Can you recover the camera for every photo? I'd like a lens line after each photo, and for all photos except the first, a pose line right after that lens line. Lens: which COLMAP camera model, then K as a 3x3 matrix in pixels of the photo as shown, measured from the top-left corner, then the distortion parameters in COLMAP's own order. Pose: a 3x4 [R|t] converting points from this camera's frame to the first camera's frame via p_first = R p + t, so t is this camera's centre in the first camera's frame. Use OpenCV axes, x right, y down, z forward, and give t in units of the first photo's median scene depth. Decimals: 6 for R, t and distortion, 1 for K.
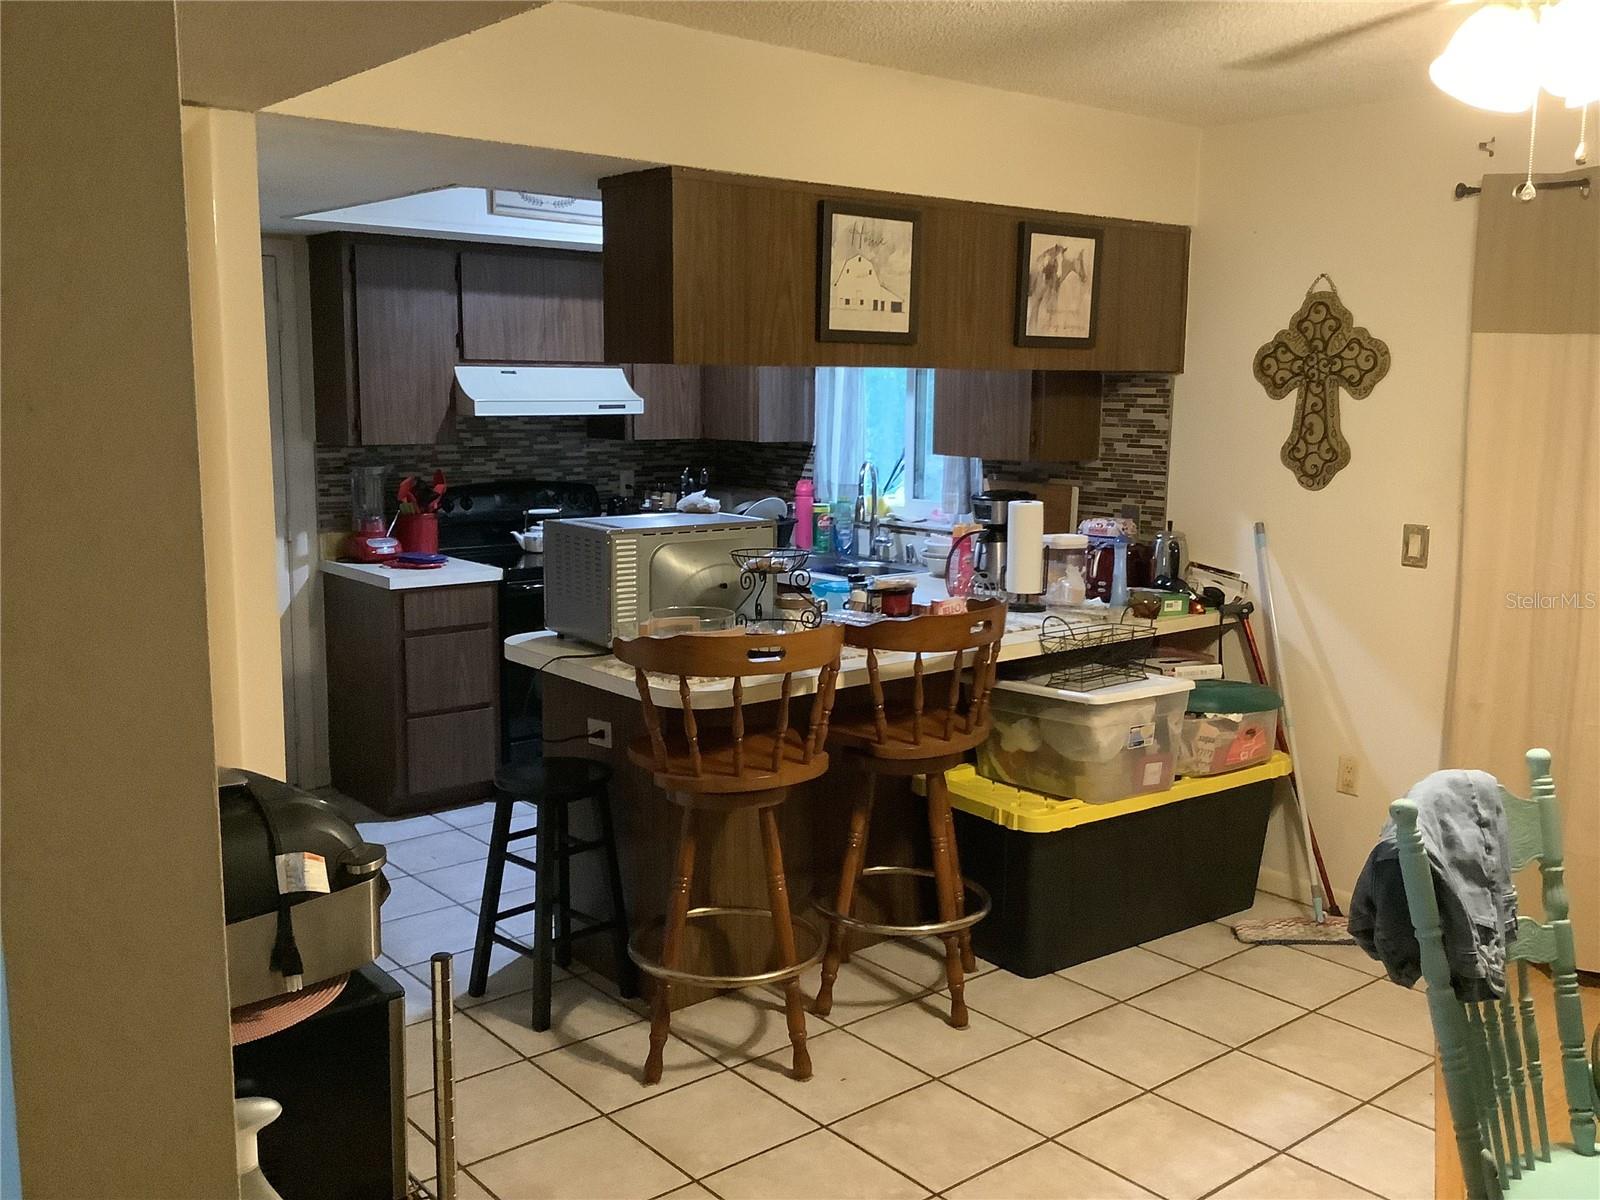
lens RADIAL K [[1435.0, 0, 806.0], [0, 1435.0, 595.4], [0, 0, 1]] dist [0.105960, -0.231355]
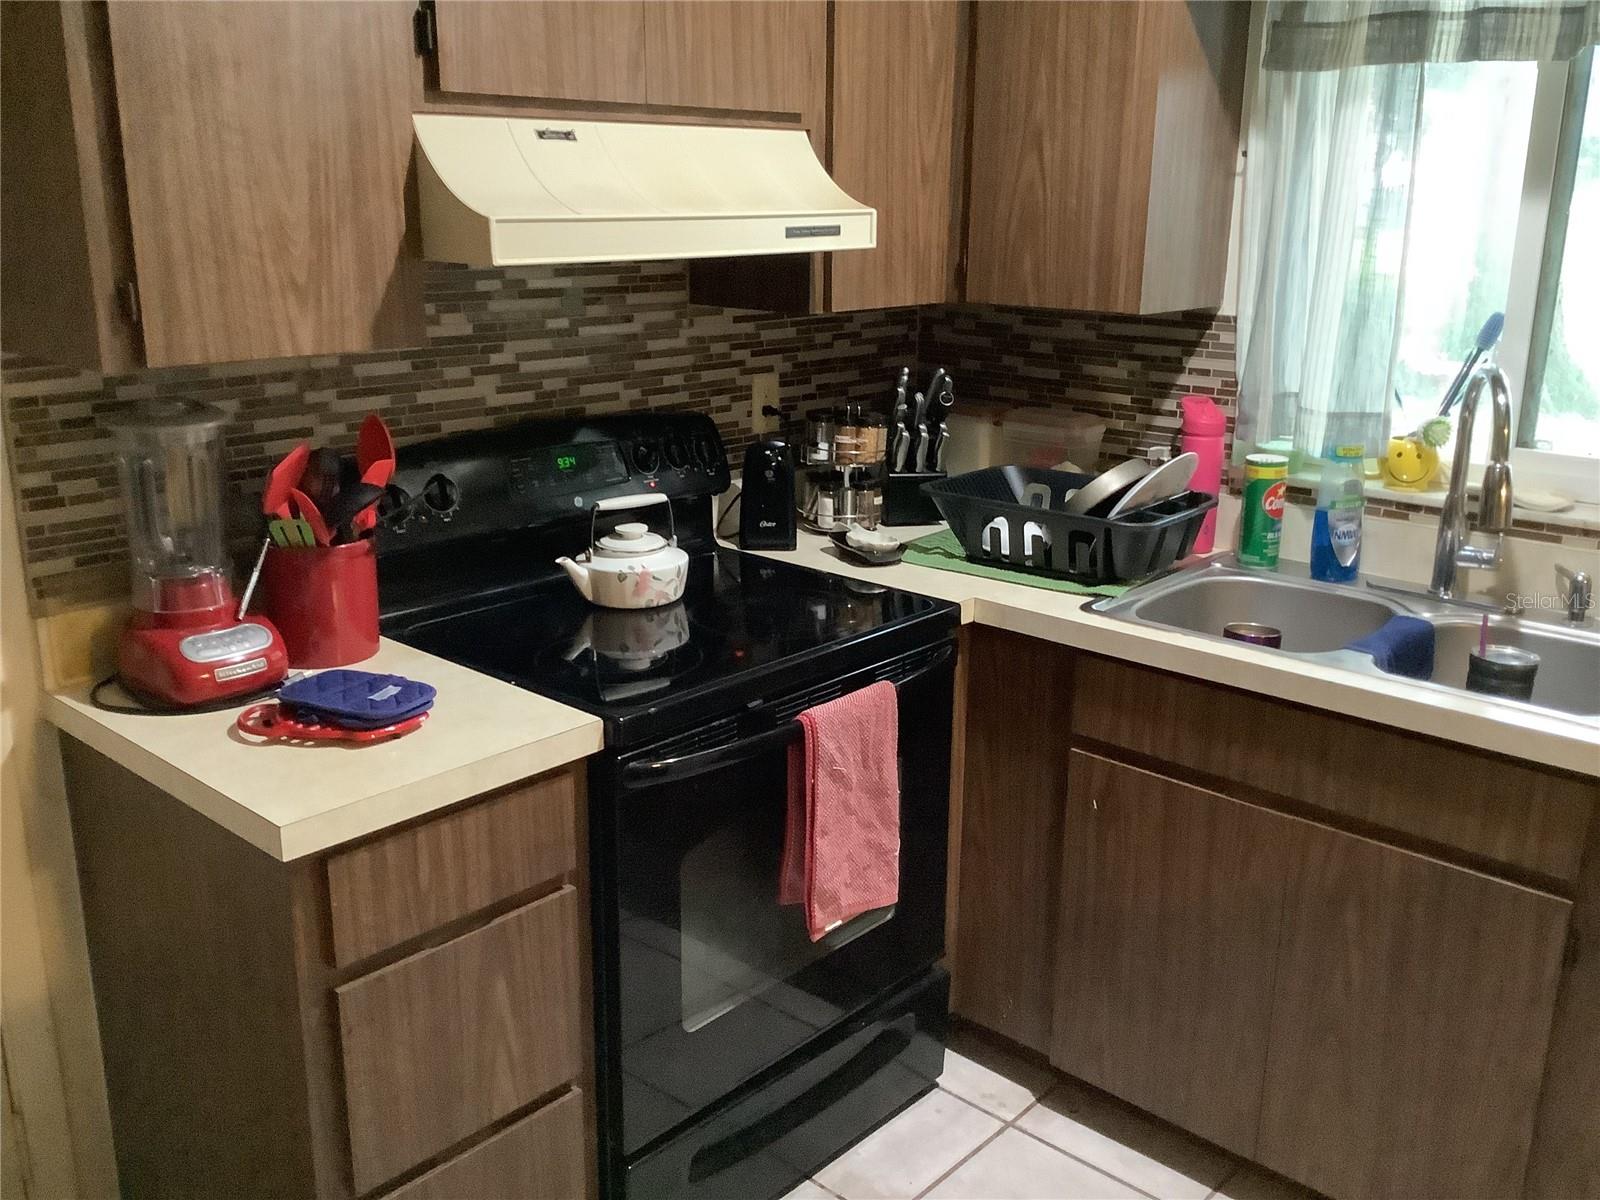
lens RADIAL K [[1435.0, 0, 806.0], [0, 1435.0, 595.4], [0, 0, 1]] dist [0.105960, -0.231355]
pose [[0.991268, -0.036895, 0.126600, -0.186212], [0.020303, 0.991316, 0.129924, -0.083576], [-0.130294, -0.126219, 0.983409, 0.599653]]
